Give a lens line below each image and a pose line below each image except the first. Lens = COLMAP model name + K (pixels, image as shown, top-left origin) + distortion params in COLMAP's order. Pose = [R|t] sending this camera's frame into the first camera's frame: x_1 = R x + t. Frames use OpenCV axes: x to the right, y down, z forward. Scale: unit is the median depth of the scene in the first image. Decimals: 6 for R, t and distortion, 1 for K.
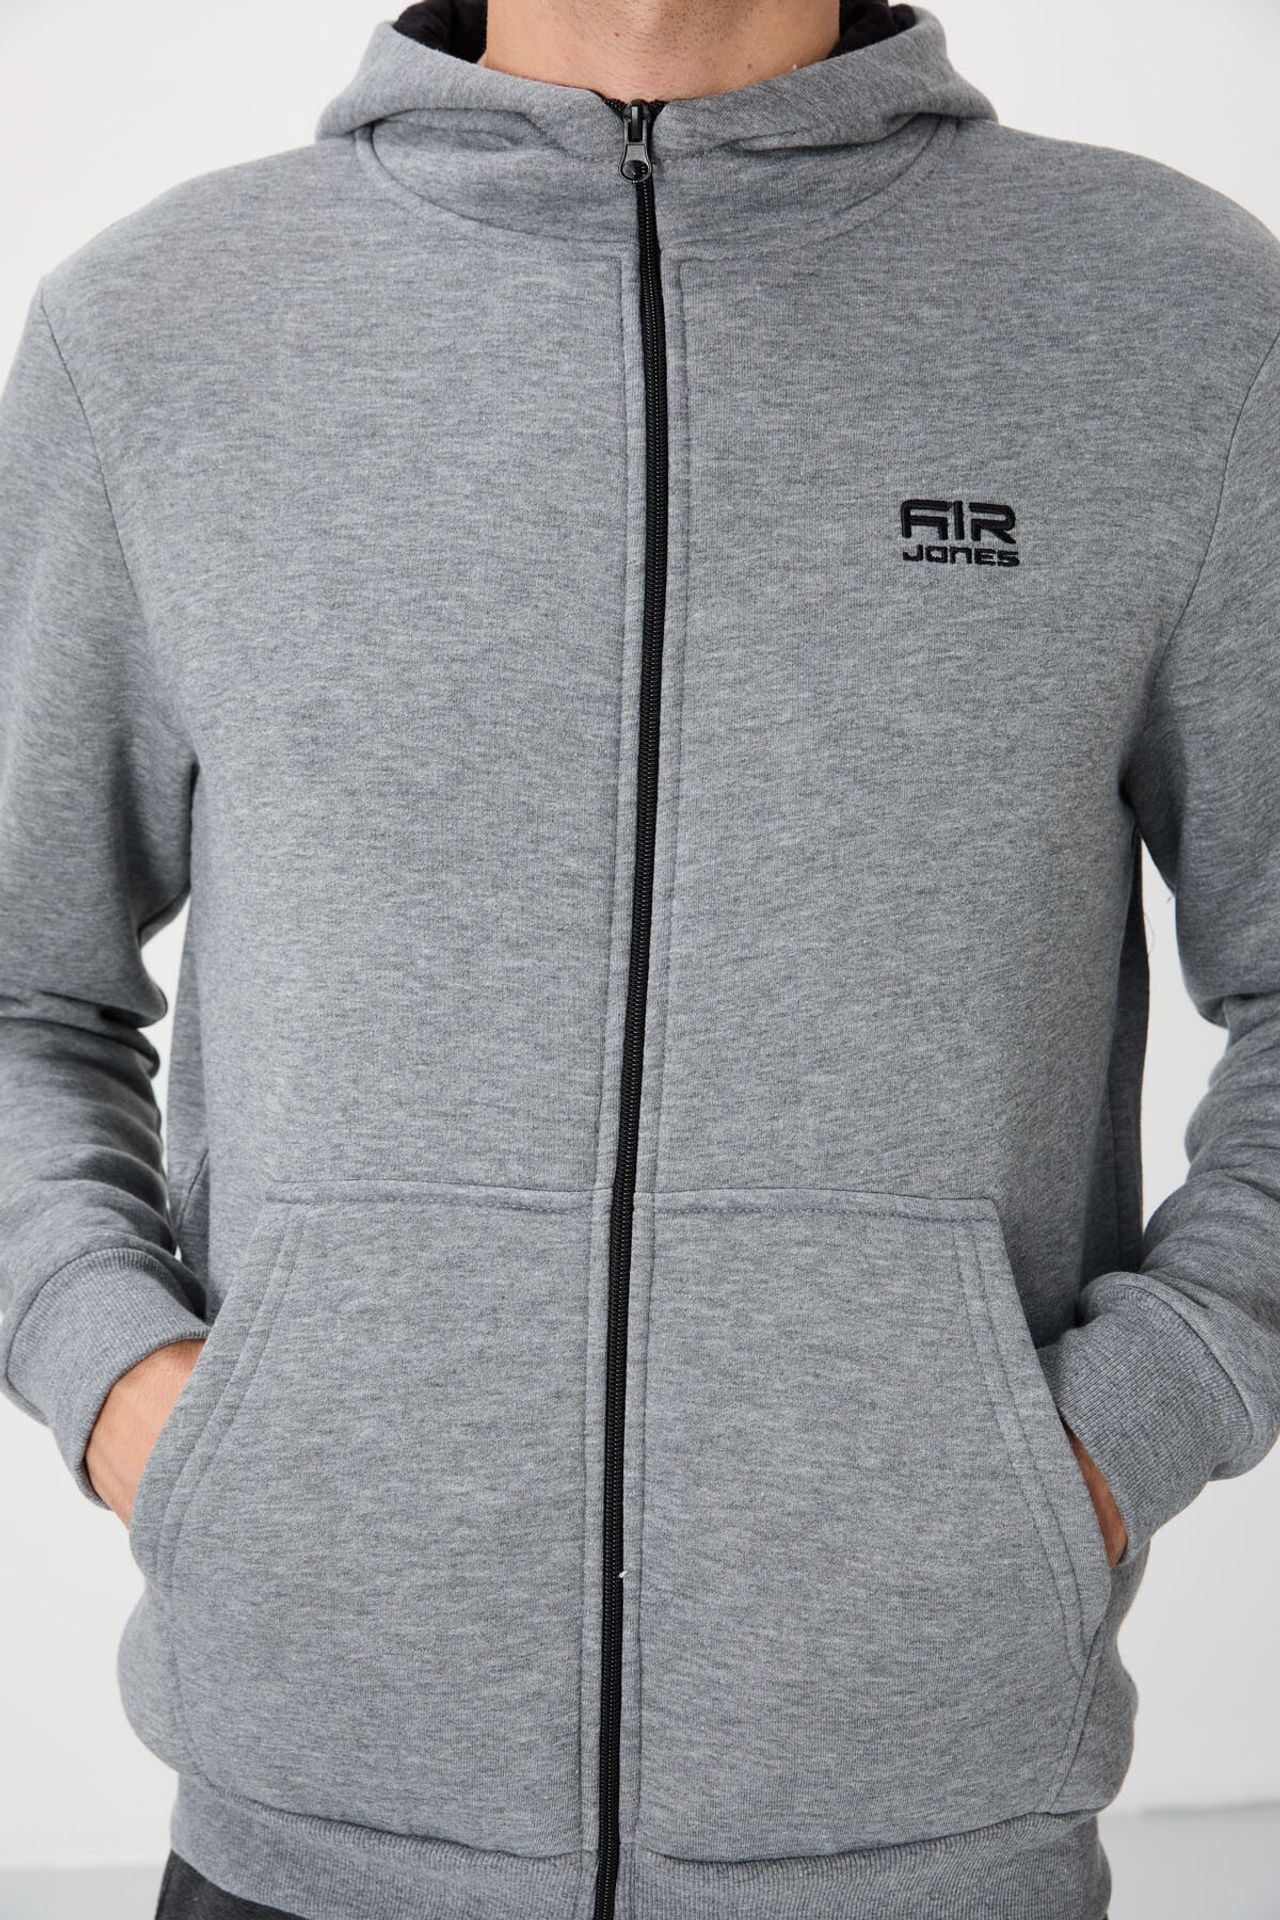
lens RADIAL K [[4028.9, 0, 640.0], [0, 4028.9, 960.0], [0, 0, 1]] dist [0.057493, -0.462419]
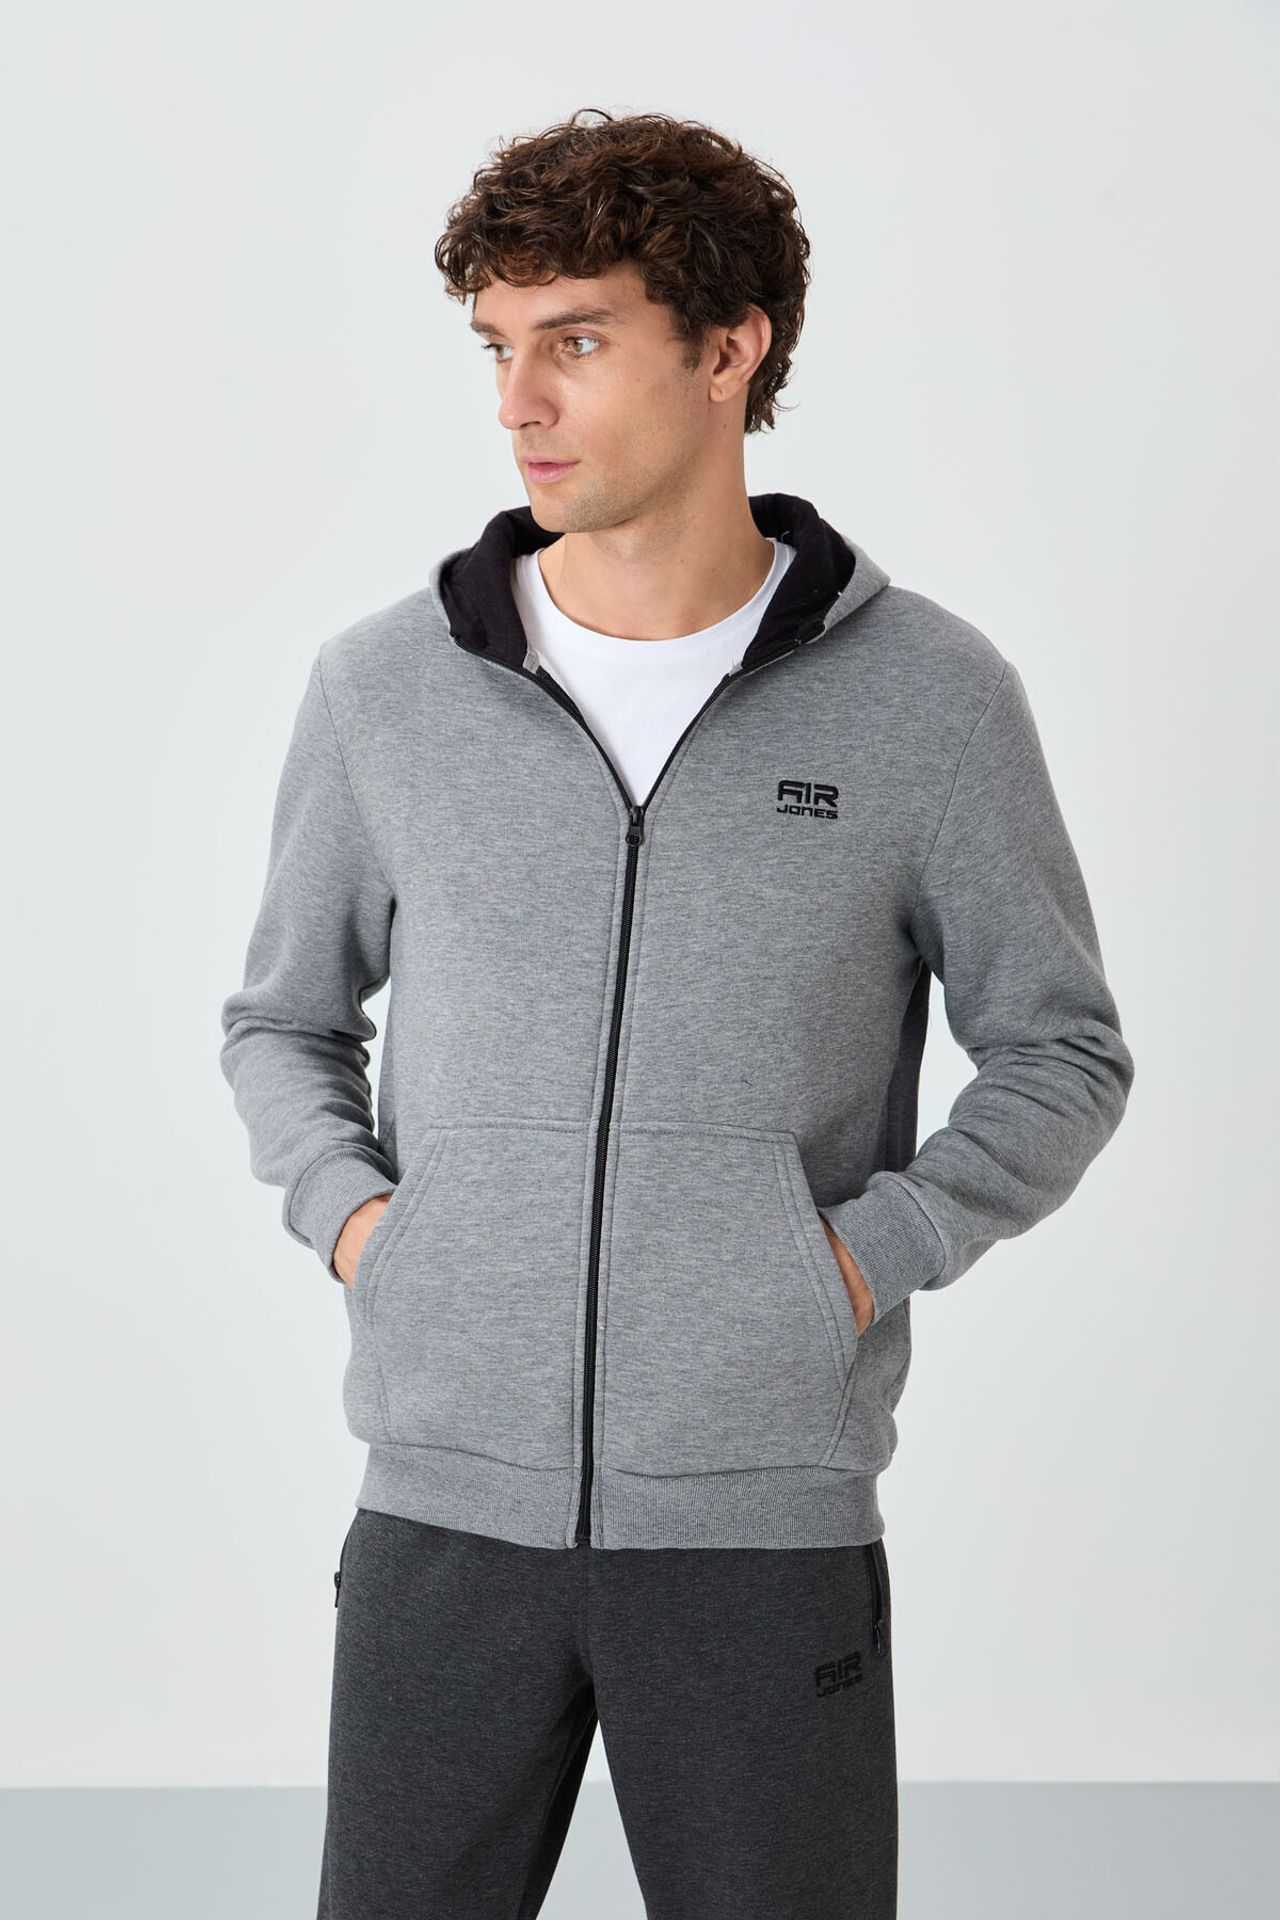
lens RADIAL K [[4028.9, 0, 640.0], [0, 4028.9, 960.0], [0, 0, 1]] dist [0.057493, -0.462419]
pose [[0.998221, 0.035989, -0.047532, 0.102063], [-0.039990, 0.995483, -0.086102, 0.145617], [0.044219, 0.087850, 0.995152, -0.947063]]
